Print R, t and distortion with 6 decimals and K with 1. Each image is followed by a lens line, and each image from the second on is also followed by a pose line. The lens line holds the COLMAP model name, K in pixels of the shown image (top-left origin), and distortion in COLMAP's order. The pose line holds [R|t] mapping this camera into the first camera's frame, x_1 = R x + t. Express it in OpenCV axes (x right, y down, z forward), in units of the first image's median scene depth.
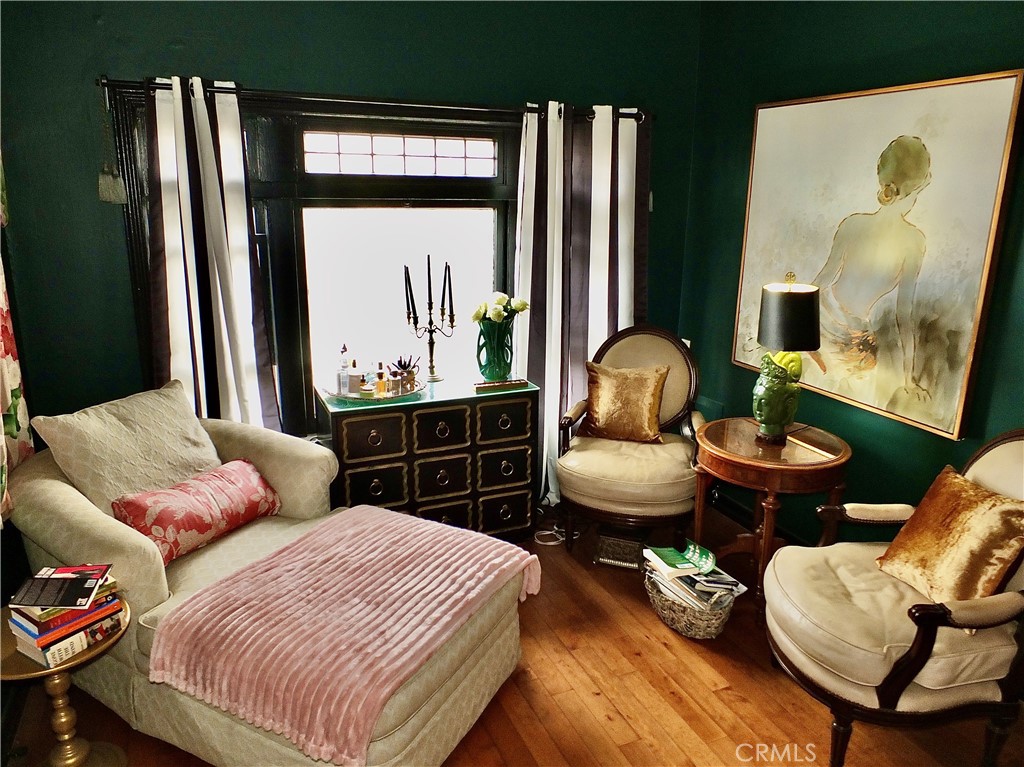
lens RADIAL K [[754.6, 0, 512.0], [0, 754.6, 383.5], [0, 0, 1]] dist [-0.014927, -0.006725]
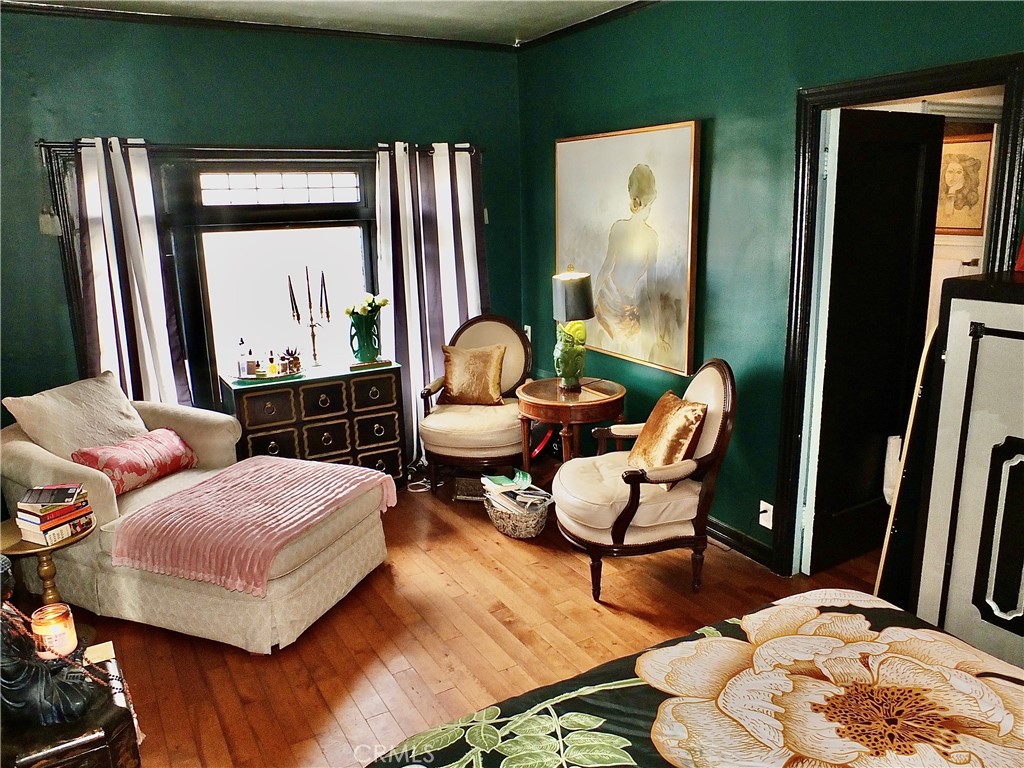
lens RADIAL K [[777.5, 0, 512.0], [0, 777.5, 384.0], [0, 0, 1]] dist [-0.026350, -0.008014]
pose [[0.992534, -0.060657, 0.105816, 0.097267], [0.062923, 0.997852, -0.018206, 0.086773], [-0.104485, 0.024729, 0.994219, -0.384616]]
